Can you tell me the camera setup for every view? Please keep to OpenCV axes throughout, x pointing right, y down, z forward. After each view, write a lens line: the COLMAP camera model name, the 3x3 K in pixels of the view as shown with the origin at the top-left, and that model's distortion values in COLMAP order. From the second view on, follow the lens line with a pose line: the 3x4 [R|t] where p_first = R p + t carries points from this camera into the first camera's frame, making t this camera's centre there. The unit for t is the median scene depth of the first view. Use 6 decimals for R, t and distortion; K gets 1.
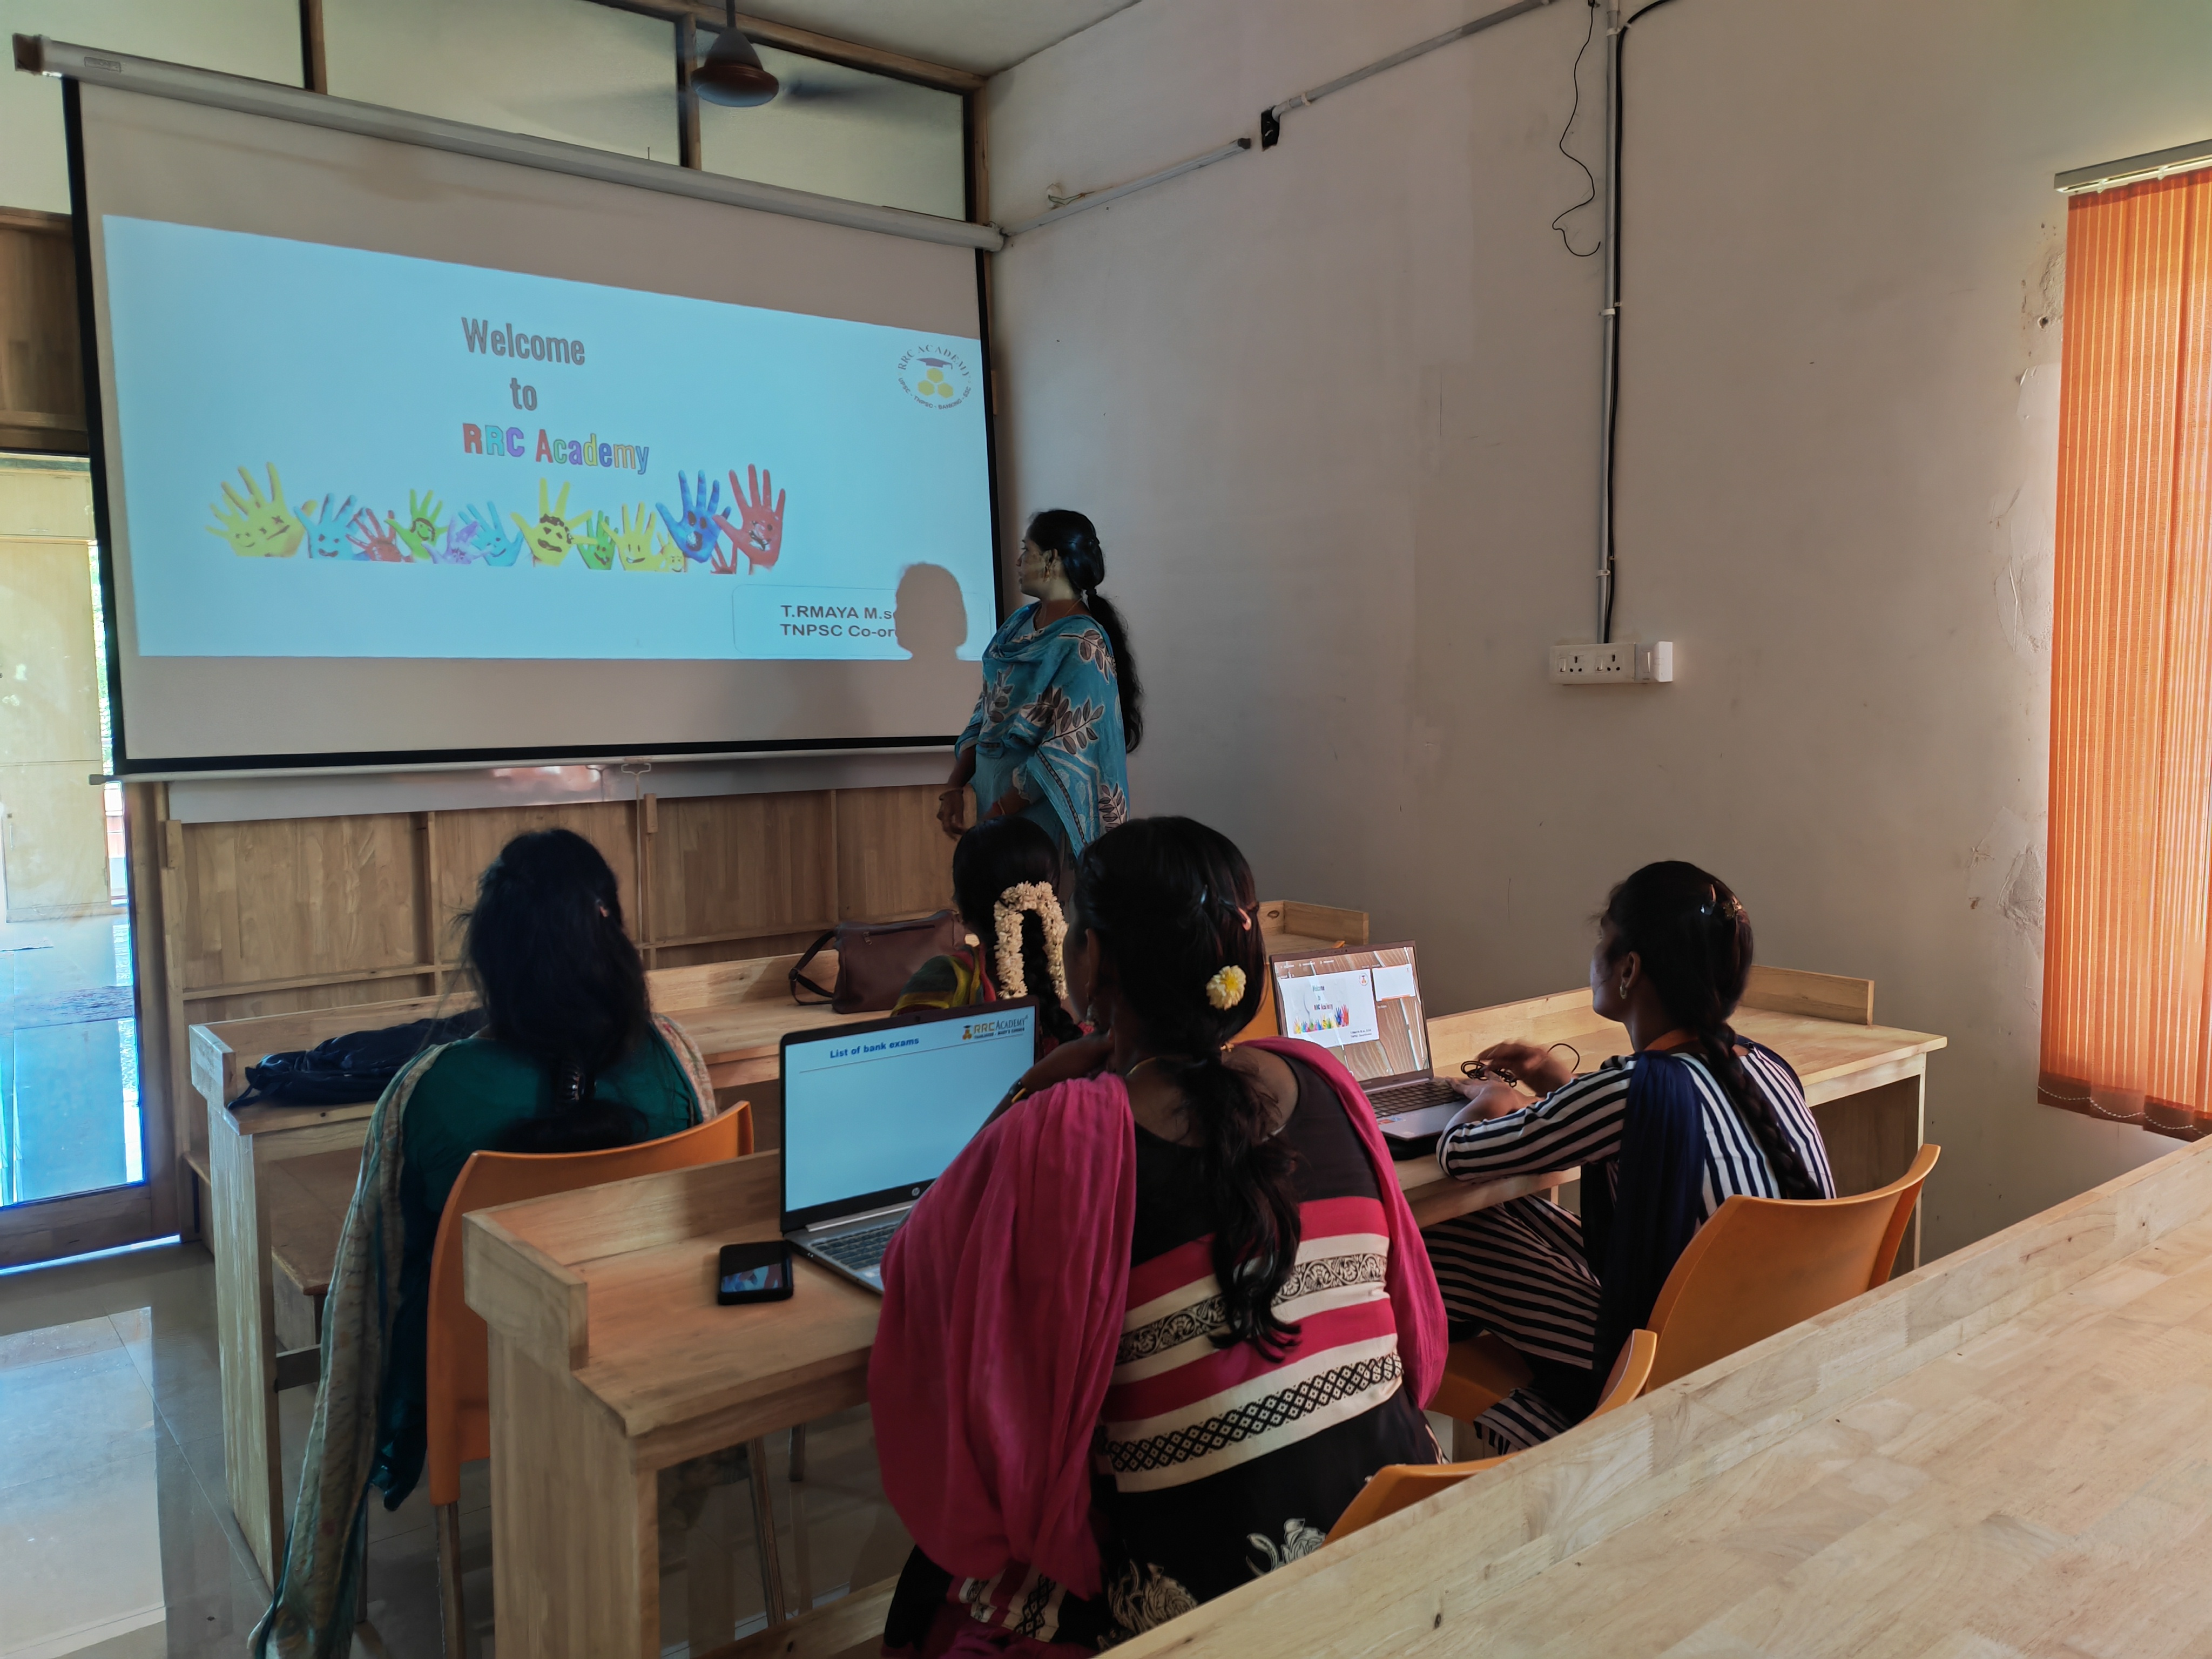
lens RADIAL K [[1465.2, 0, 1096.9], [0, 1465.2, 870.0], [0, 0, 1]] dist [-0.024141, -0.001624]
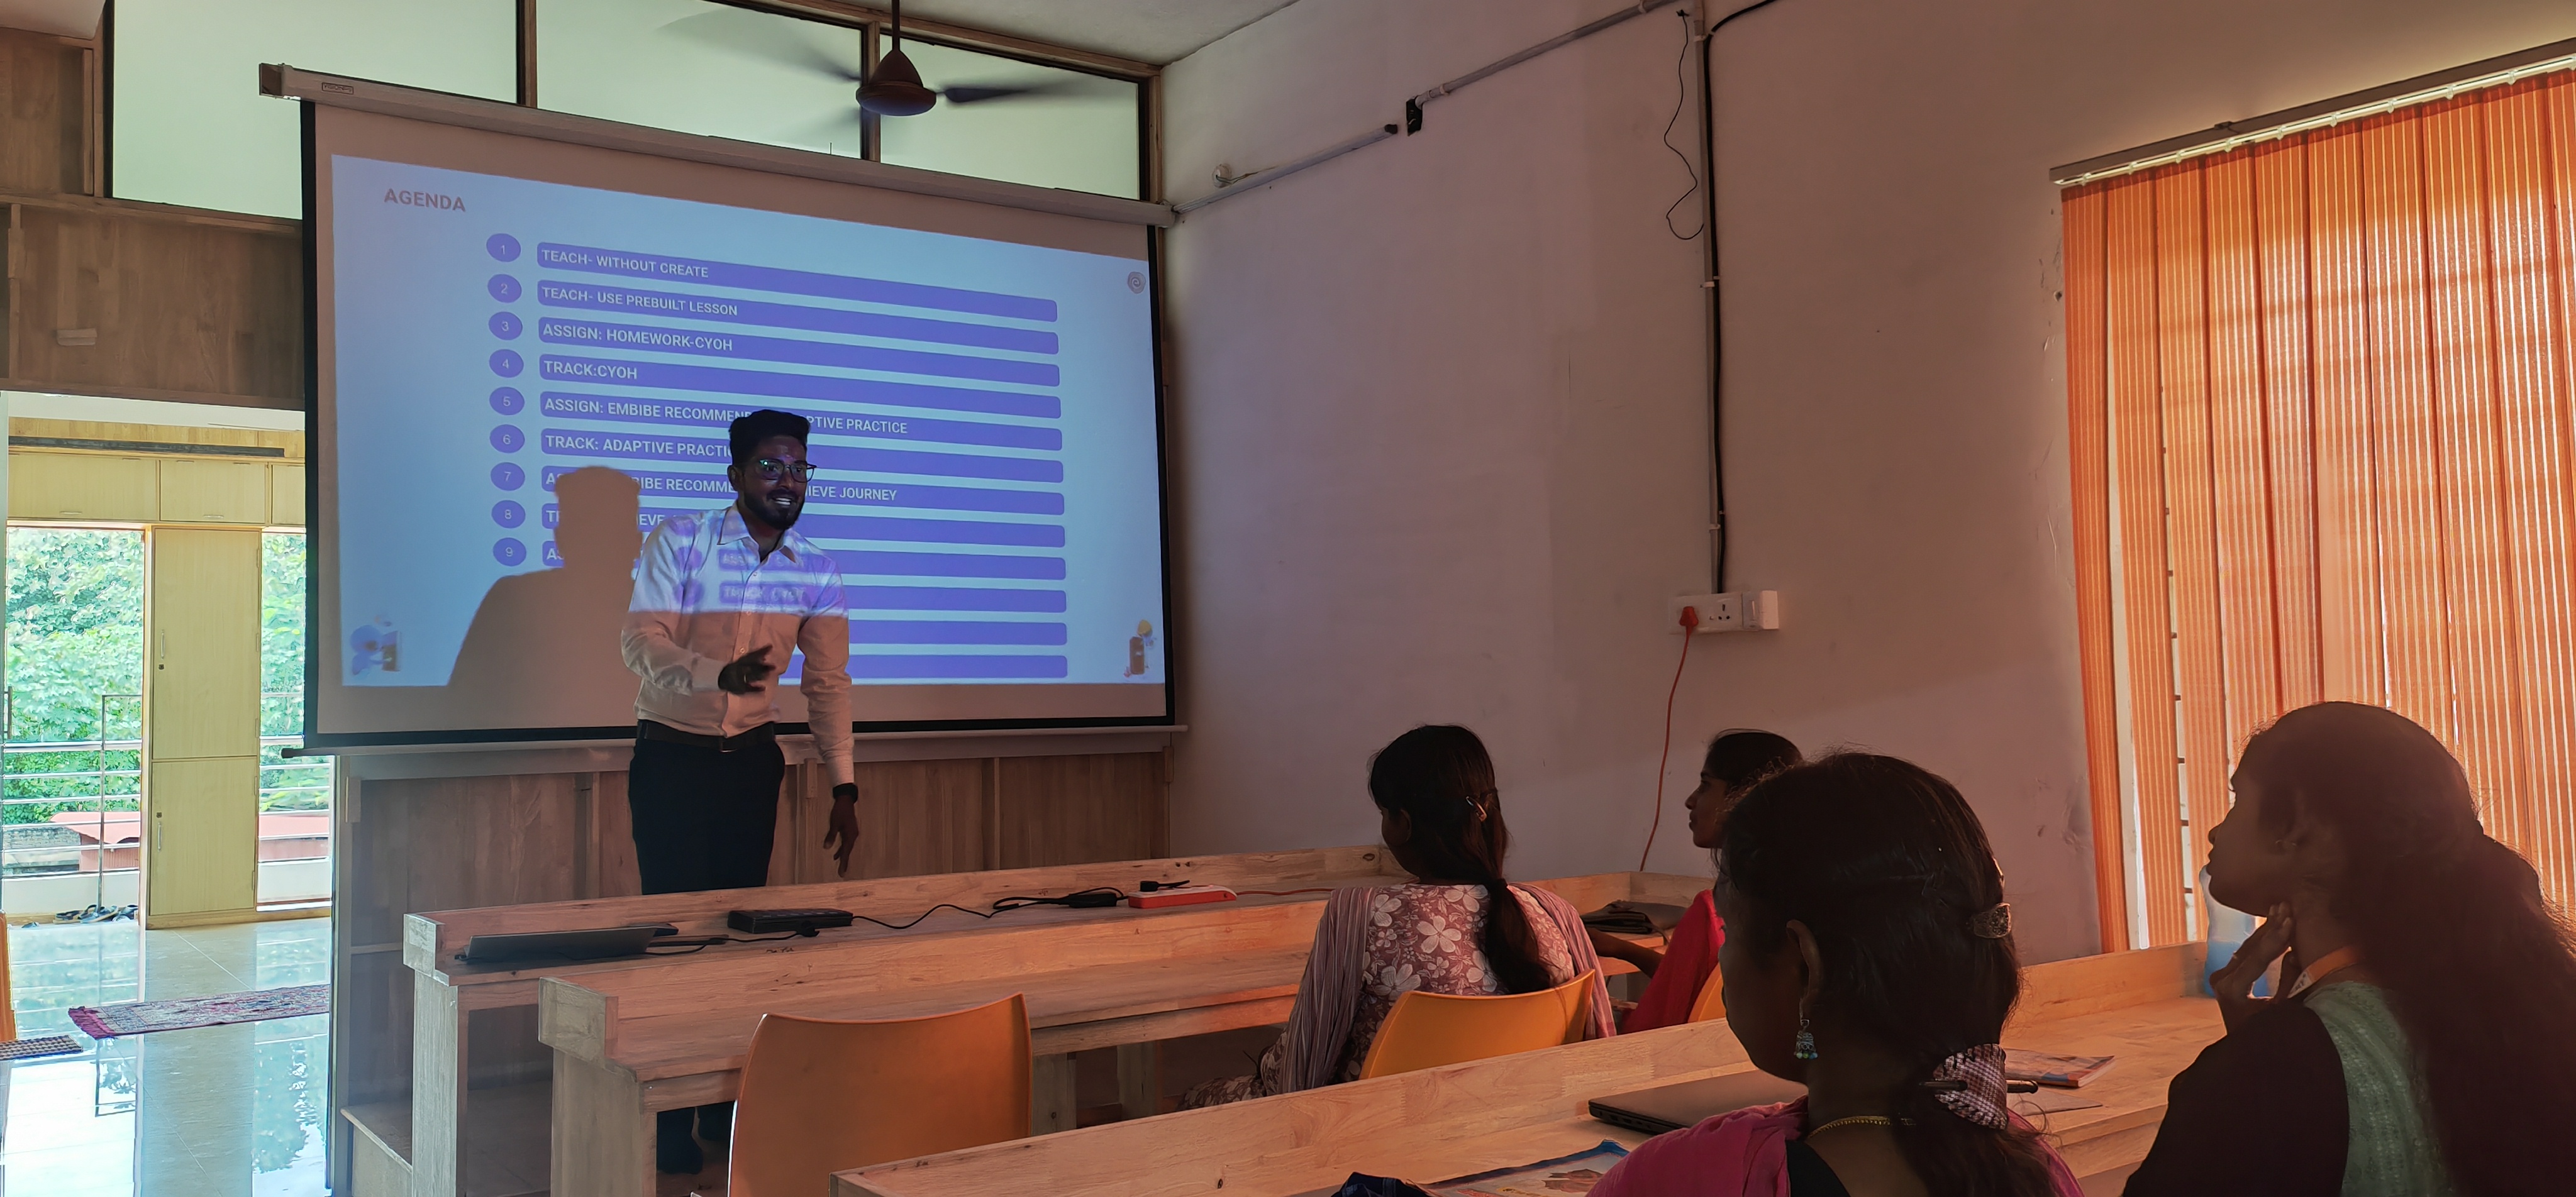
lens RADIAL K [[1800.6, 0, 1288.0], [0, 1800.6, 598.5], [0, 0, 1]] dist [-0.034259, 0.005517]
pose [[0.998523, -0.013488, -0.052628, 0.098732], [0.004563, 0.986092, -0.166136, 0.051532], [0.054137, 0.165651, 0.984697, -0.238566]]
